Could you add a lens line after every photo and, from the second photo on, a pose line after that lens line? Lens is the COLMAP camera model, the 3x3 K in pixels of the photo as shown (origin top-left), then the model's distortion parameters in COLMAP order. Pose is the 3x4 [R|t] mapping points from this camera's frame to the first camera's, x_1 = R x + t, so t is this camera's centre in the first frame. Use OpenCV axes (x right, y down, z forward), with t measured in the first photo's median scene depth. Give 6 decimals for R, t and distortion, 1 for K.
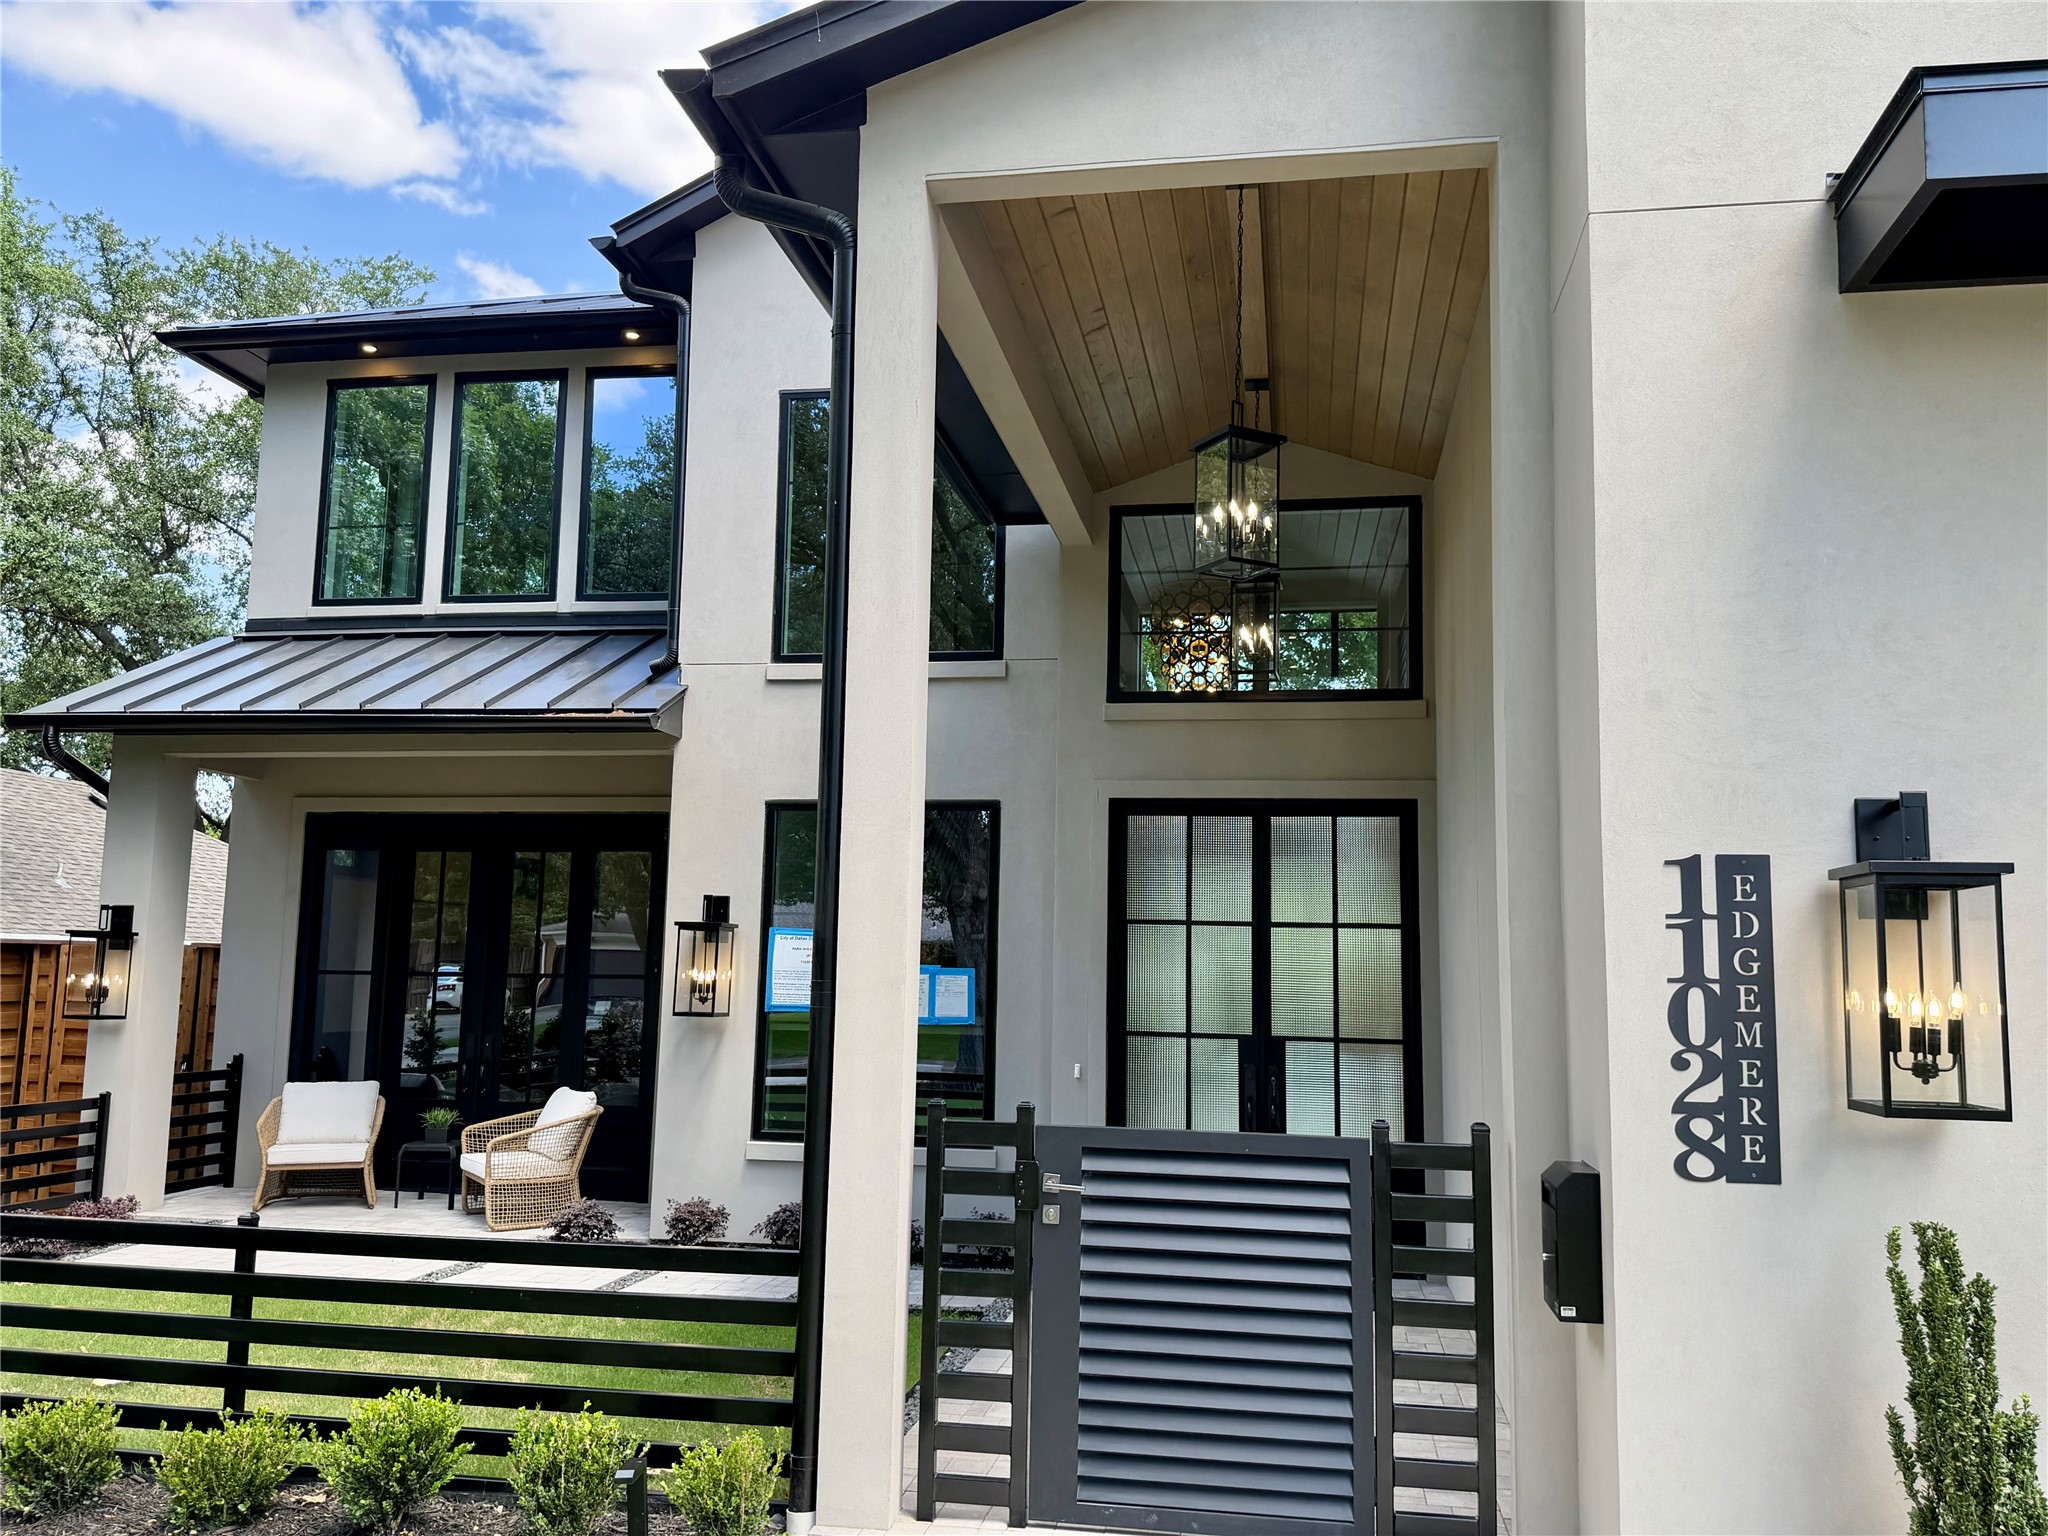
lens RADIAL K [[1617.3, 0, 1025.8], [0, 1617.3, 768.6], [0, 0, 1]] dist [0.001015, 0.000727]
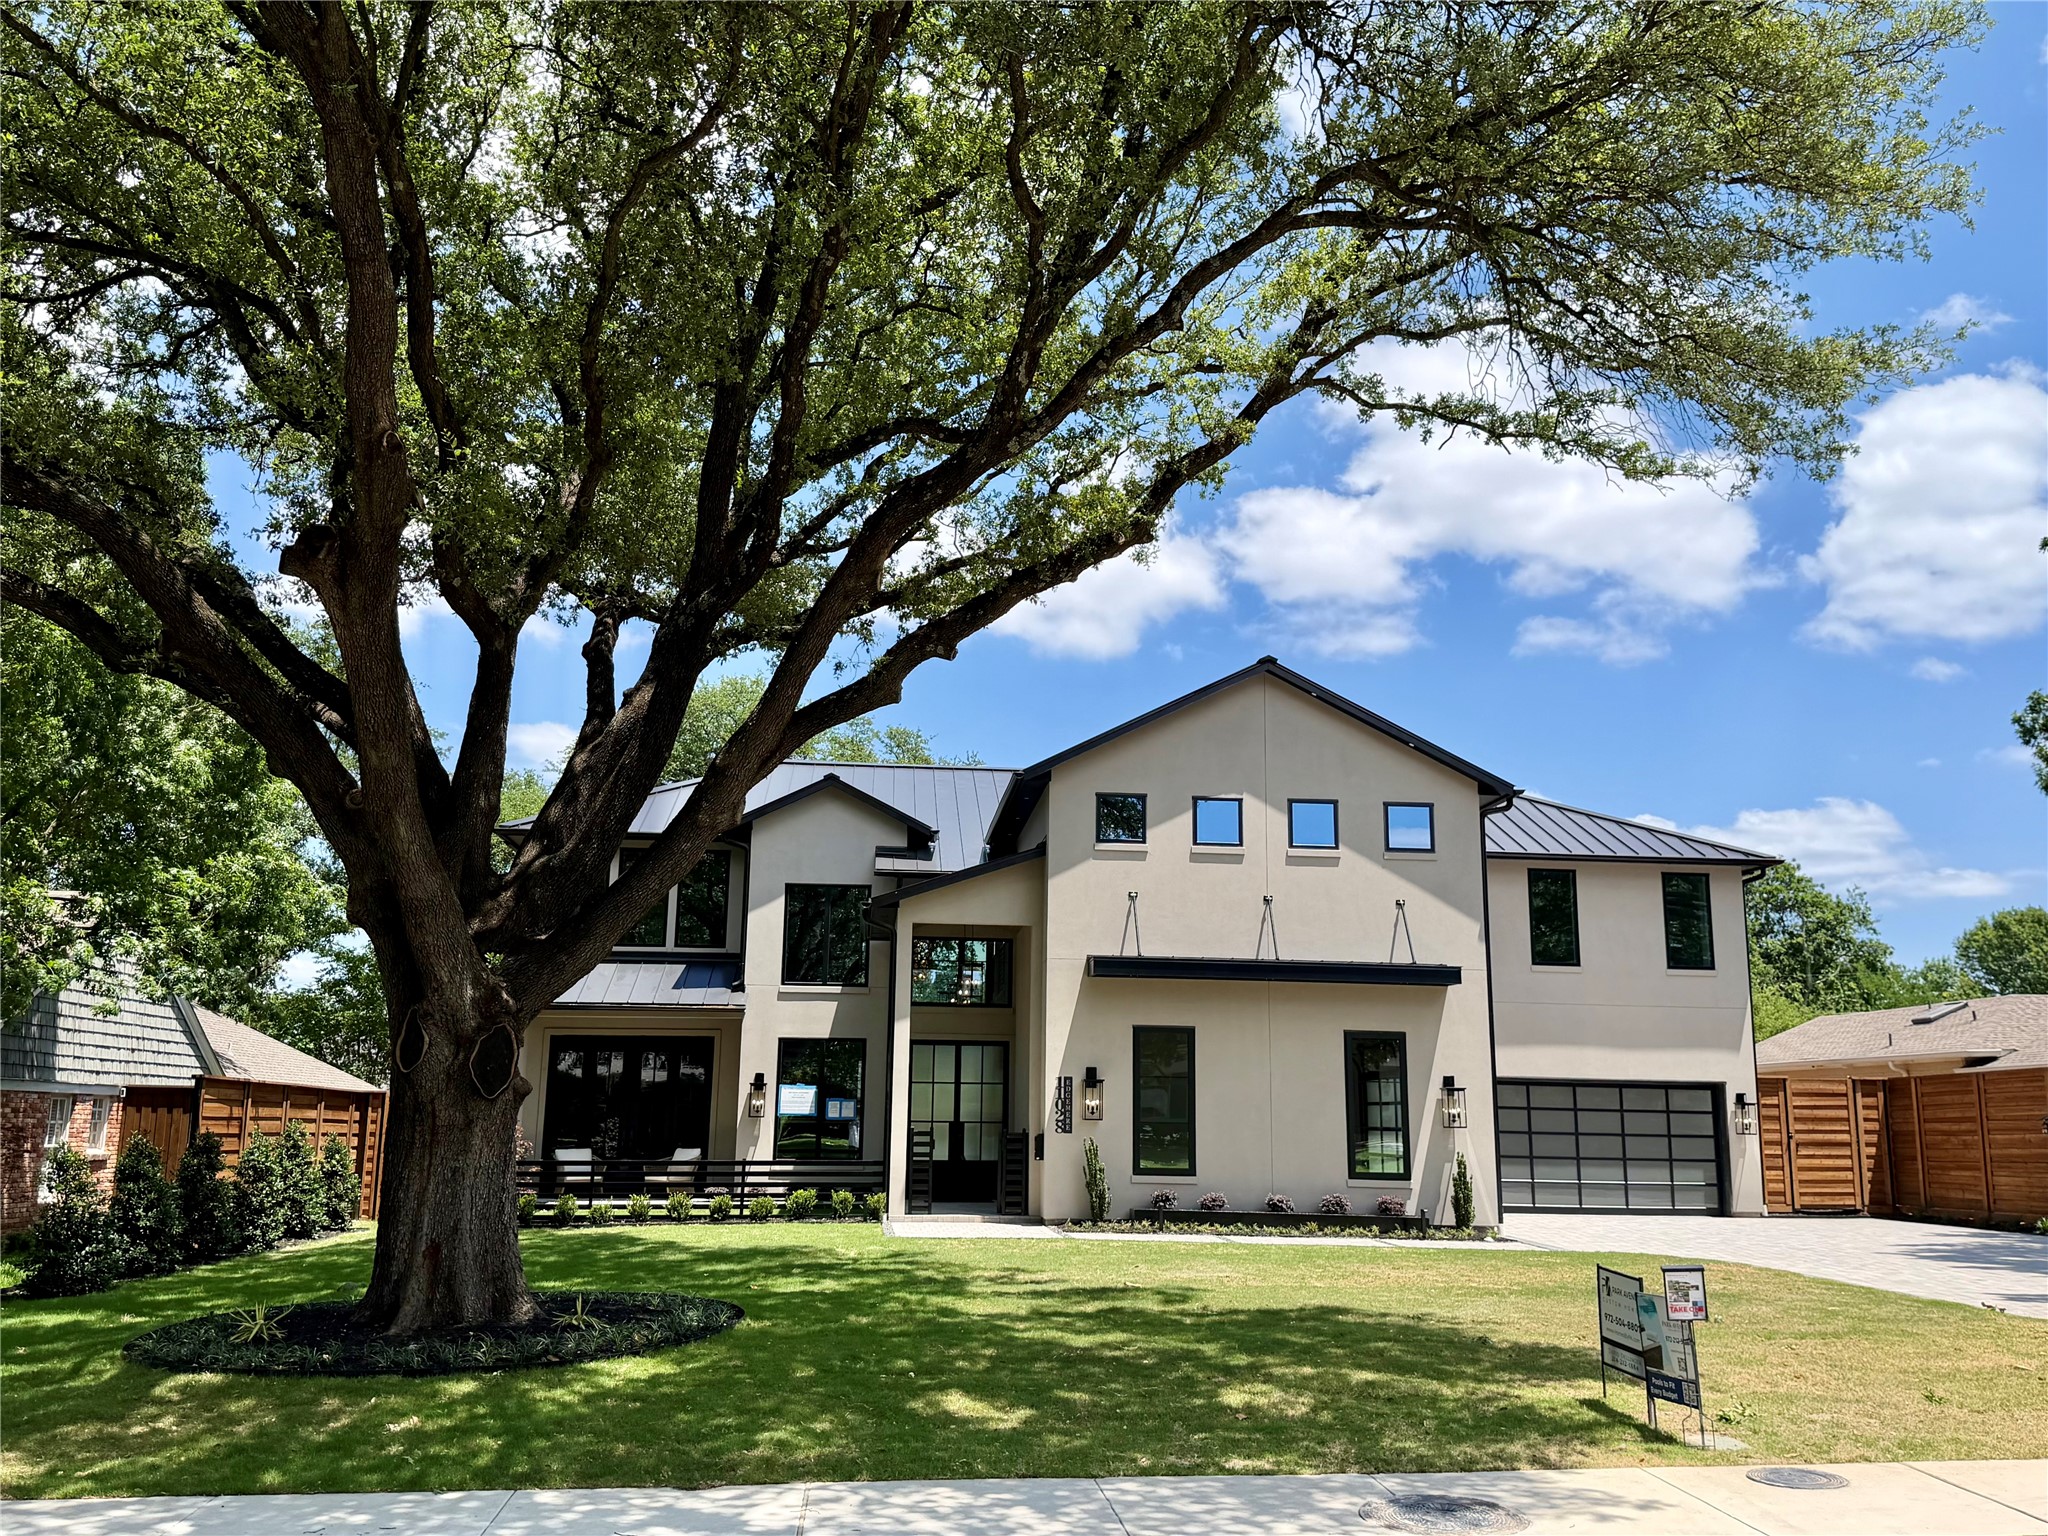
lens RADIAL K [[1732.5, 0, 1026.4], [0, 1732.5, 769.9], [0, 0, 1]] dist [-0.001698, -0.000291]
pose [[0.969224, 0.043076, 0.242381, -0.484737], [-0.025509, 0.996845, -0.075158, -0.221499], [-0.244854, 0.066662, 0.967266, -1.947073]]
